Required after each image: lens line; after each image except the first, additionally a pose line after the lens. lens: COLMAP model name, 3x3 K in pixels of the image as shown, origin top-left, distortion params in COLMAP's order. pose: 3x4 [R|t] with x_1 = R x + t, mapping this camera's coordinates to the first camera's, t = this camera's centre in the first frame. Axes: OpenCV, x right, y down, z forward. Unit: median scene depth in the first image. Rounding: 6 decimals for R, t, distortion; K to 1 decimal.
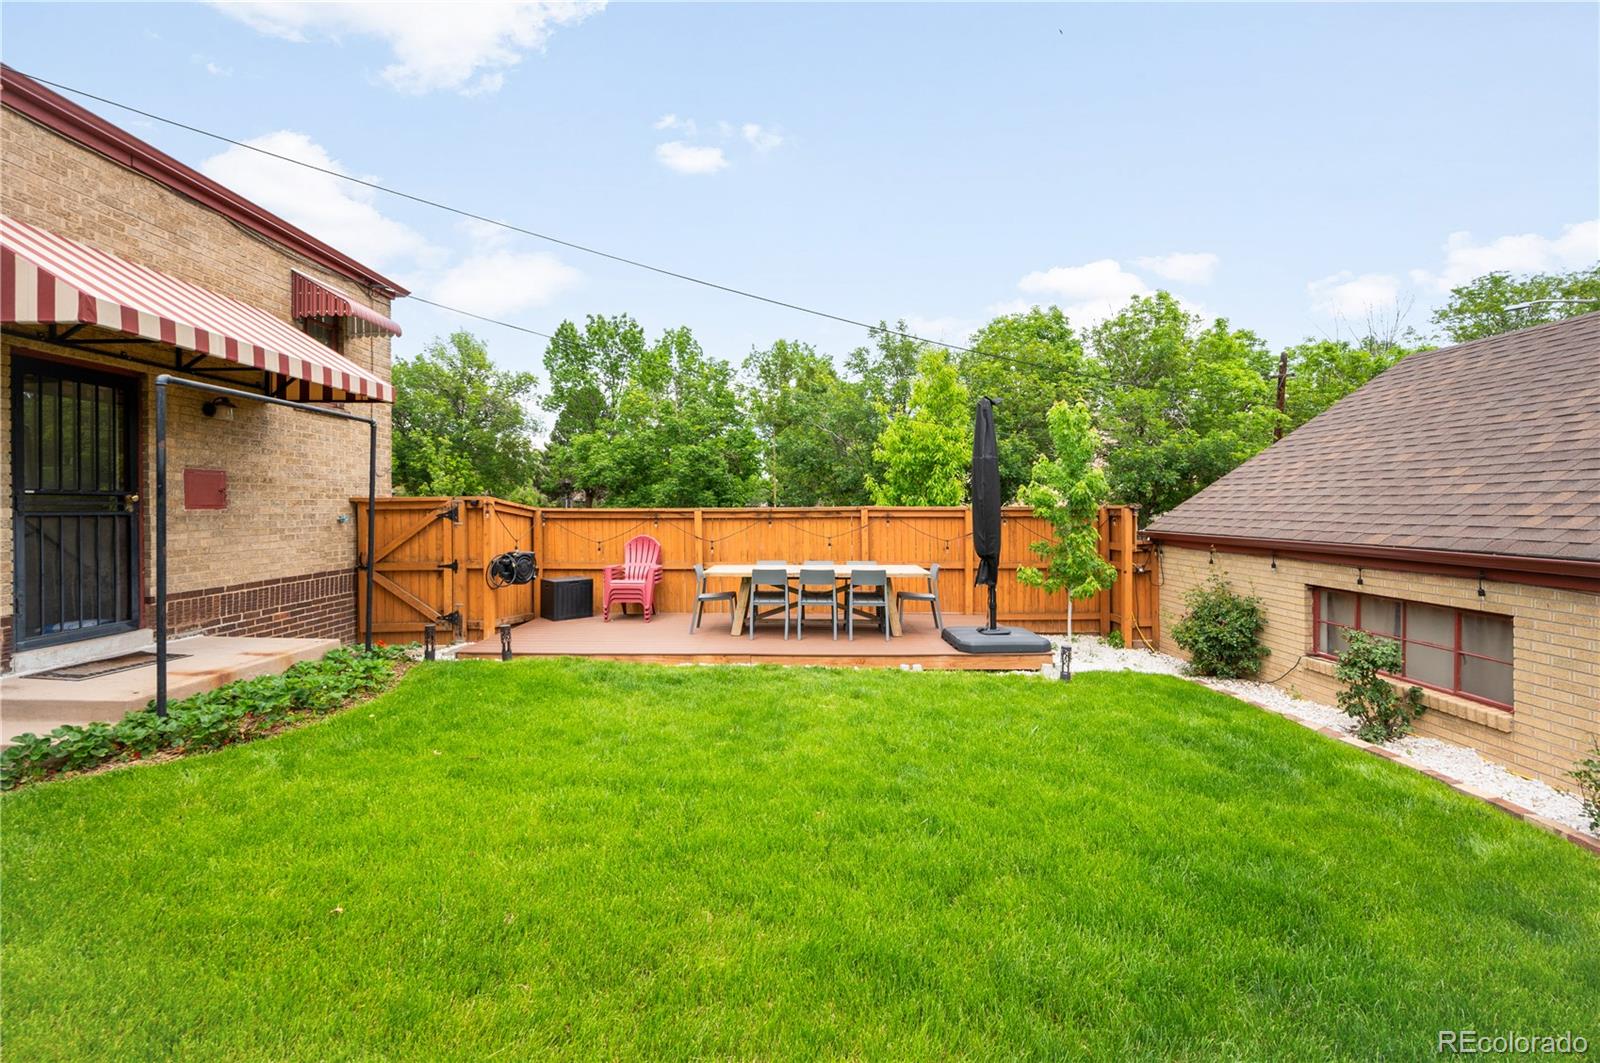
lens RADIAL K [[639.3, 0, 779.8], [0, 639.3, 506.9], [0, 0, 1]] dist [0.000726, 0.000114]
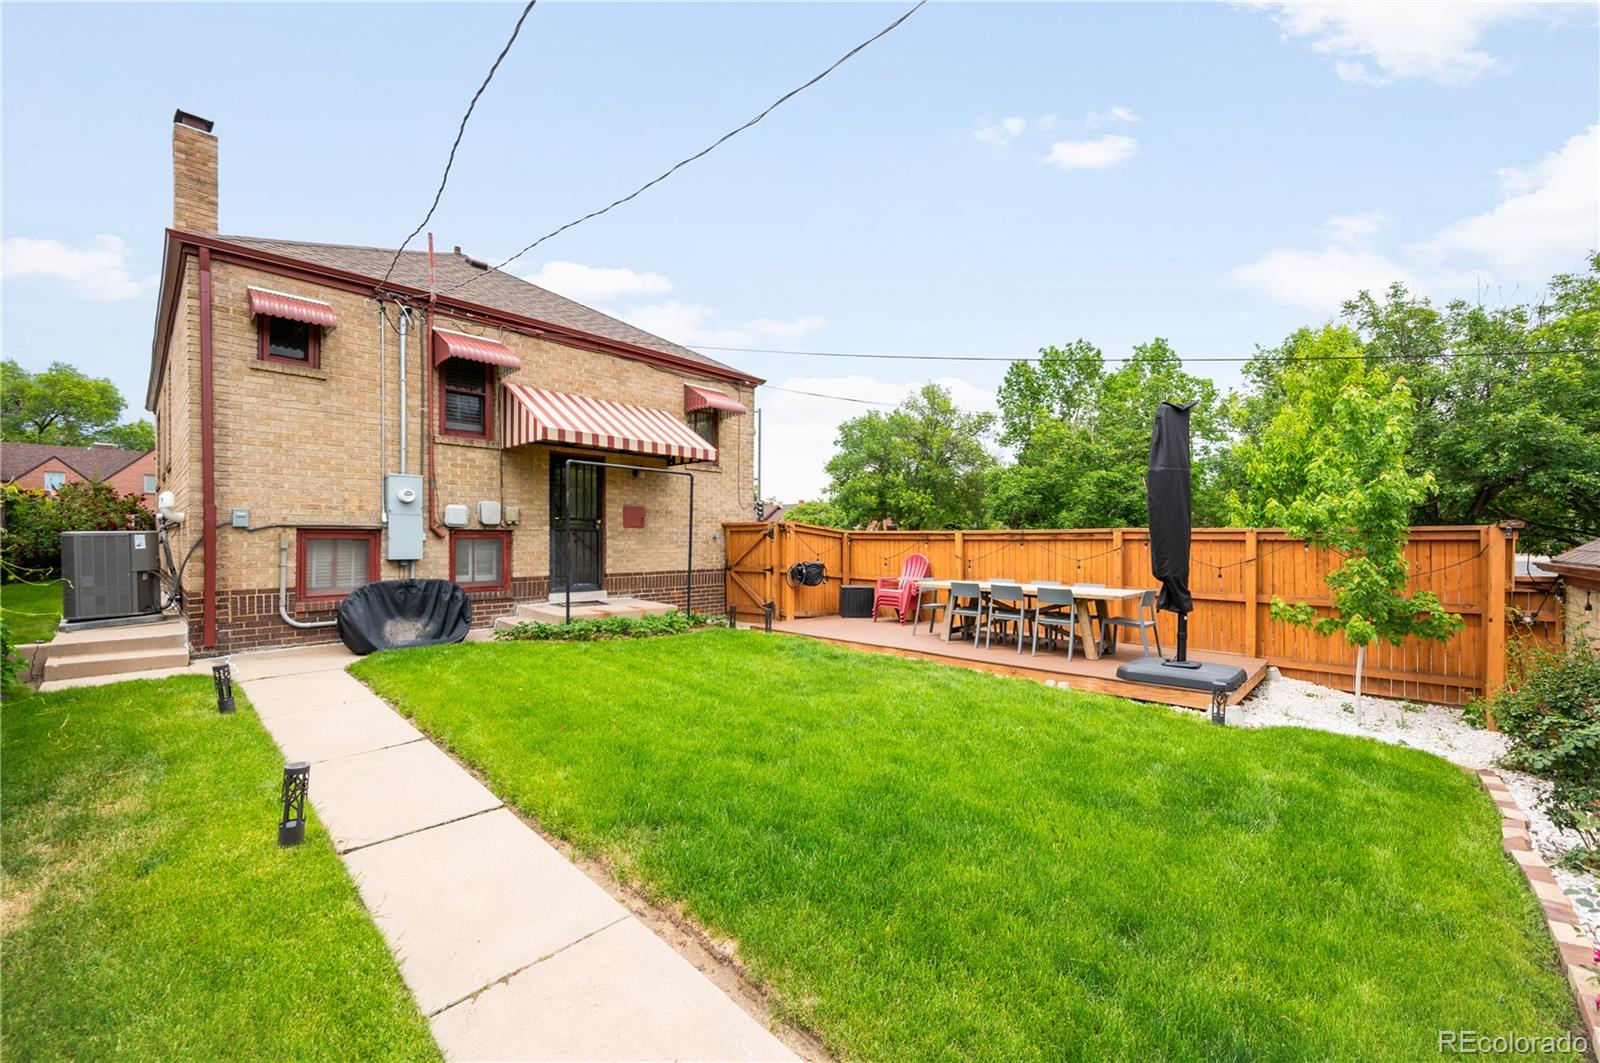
lens RADIAL K [[625.9, 0, 789.1], [0, 625.9, 543.5], [0, 0, 1]] dist [-0.002342, -0.000387]
pose [[0.742437, 0.012508, -0.669799, 0.483945], [-0.008088, 0.999920, 0.009707, 0.020605], [0.669867, -0.001789, 0.742479, -0.012962]]
